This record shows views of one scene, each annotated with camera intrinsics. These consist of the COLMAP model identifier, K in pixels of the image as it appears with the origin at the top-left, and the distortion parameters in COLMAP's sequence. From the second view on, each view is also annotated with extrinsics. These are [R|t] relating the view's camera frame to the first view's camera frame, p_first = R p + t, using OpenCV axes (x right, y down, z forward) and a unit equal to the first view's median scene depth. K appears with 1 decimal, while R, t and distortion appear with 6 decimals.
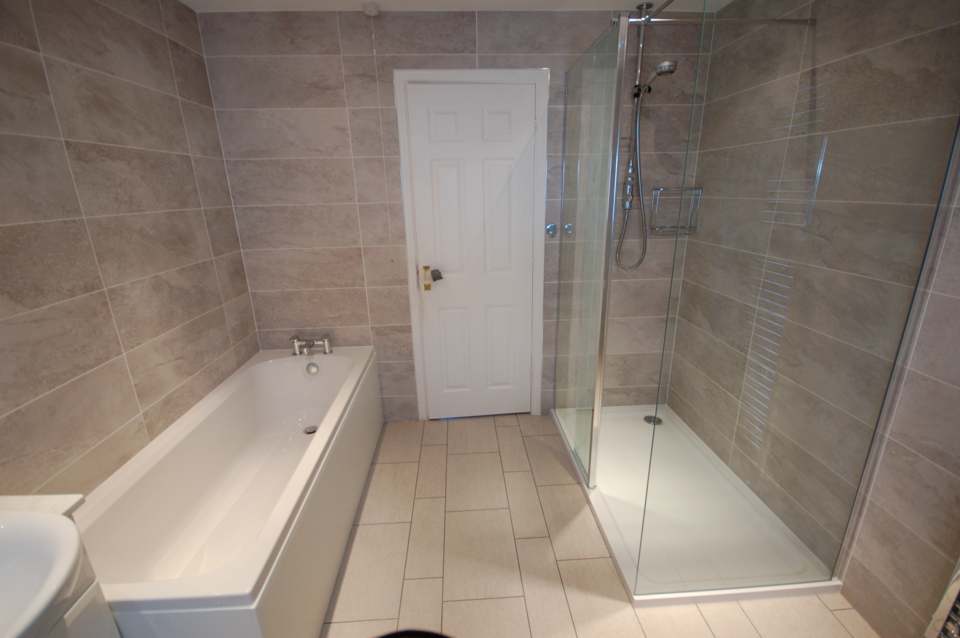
lens RADIAL K [[422.3, 0, 479.3], [0, 422.3, 320.4], [0, 0, 1]] dist [-0.002603, -0.001425]
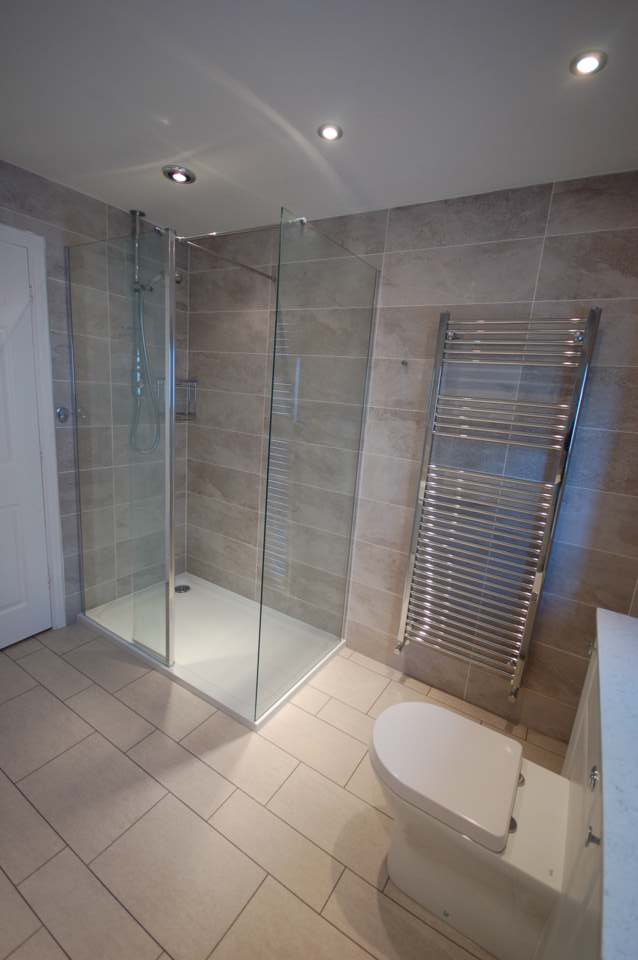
lens RADIAL K [[422.3, 0, 321.1], [0, 422.3, 478.9], [0, 0, 1]] dist [-0.002603, -0.001425]
pose [[0.573633, -0.104975, 0.812358, -0.268148], [0.152730, 0.988069, 0.019833, -0.011967], [-0.804747, 0.112694, 0.582822, 0.053202]]
